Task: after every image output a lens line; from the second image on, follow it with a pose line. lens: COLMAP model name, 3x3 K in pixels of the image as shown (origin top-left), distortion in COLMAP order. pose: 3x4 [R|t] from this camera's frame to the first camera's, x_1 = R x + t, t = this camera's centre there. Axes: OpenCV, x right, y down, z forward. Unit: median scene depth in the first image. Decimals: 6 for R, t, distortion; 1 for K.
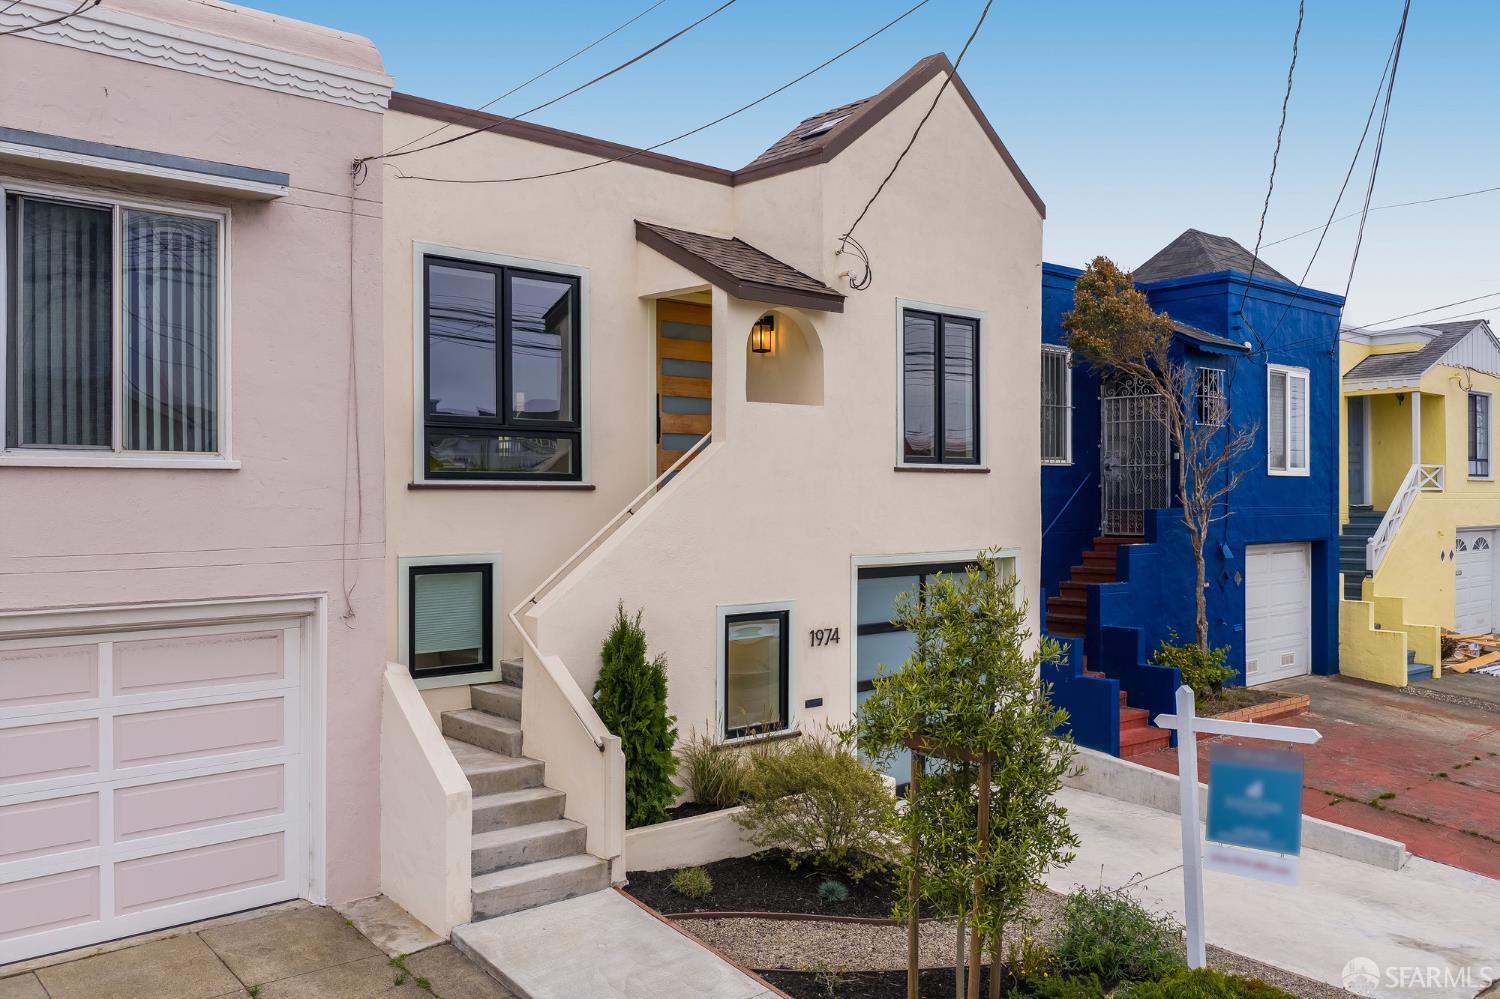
lens RADIAL K [[1229.2, 0, 757.7], [0, 1229.2, 505.6], [0, 0, 1]] dist [0.017161, -0.013398]
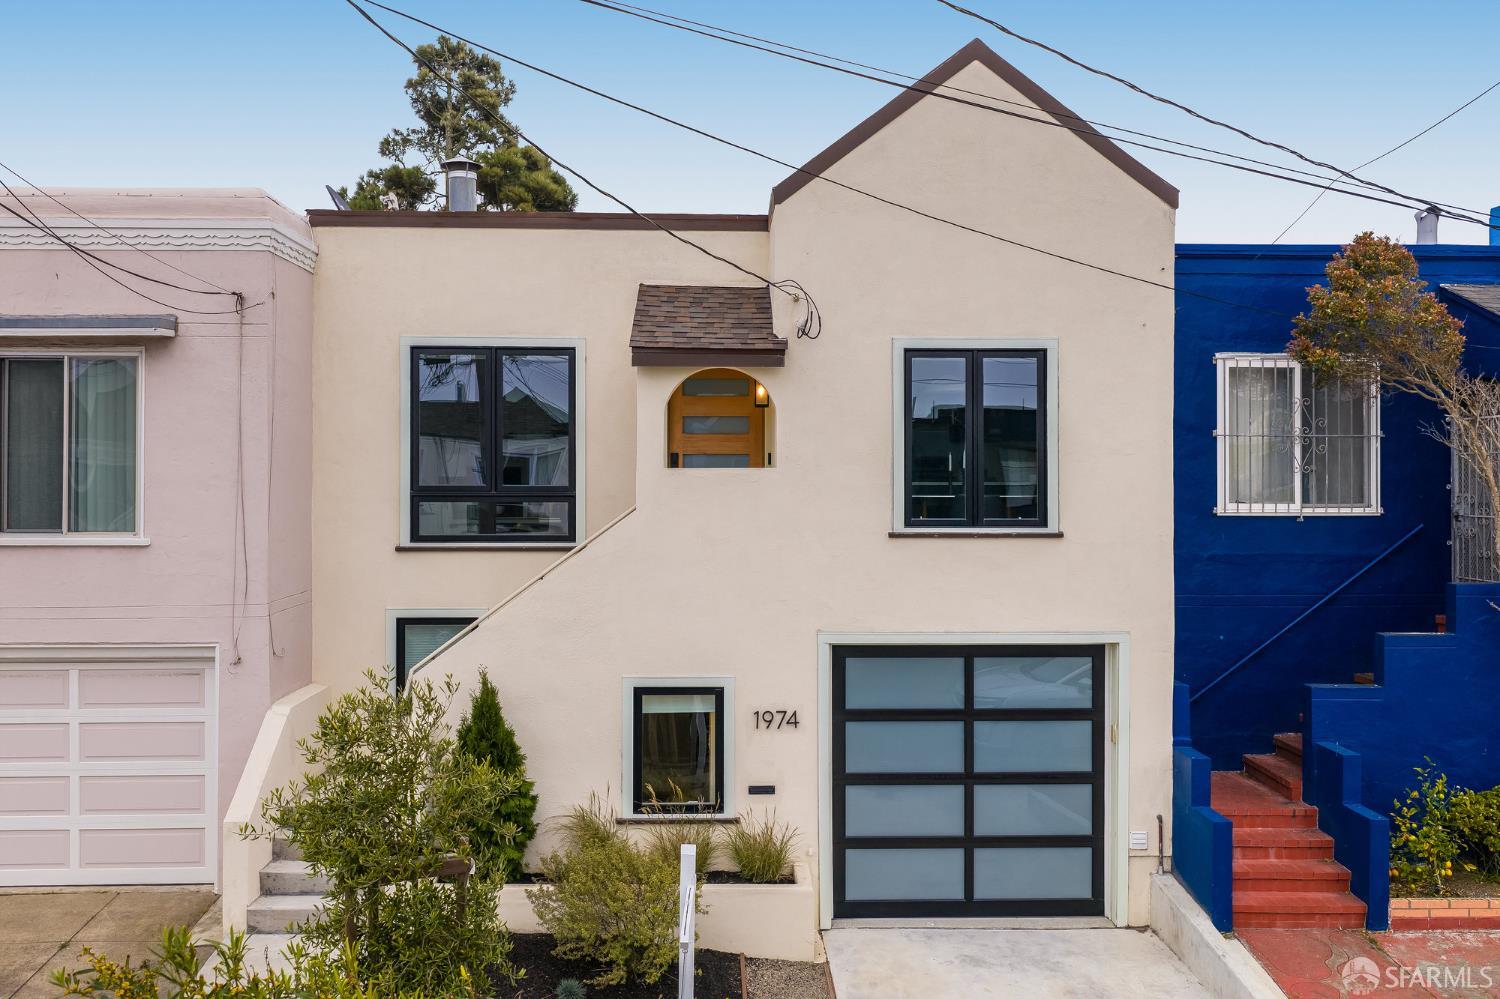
lens RADIAL K [[1302.9, 0, 751.5], [0, 1302.9, 476.9], [0, 0, 1]] dist [0.007099, 0.000288]
pose [[0.765385, 0.002772, -0.643567, 0.686409], [-0.007120, 0.999966, -0.004160, -0.072173], [0.643534, 0.007766, 0.765378, 0.250830]]
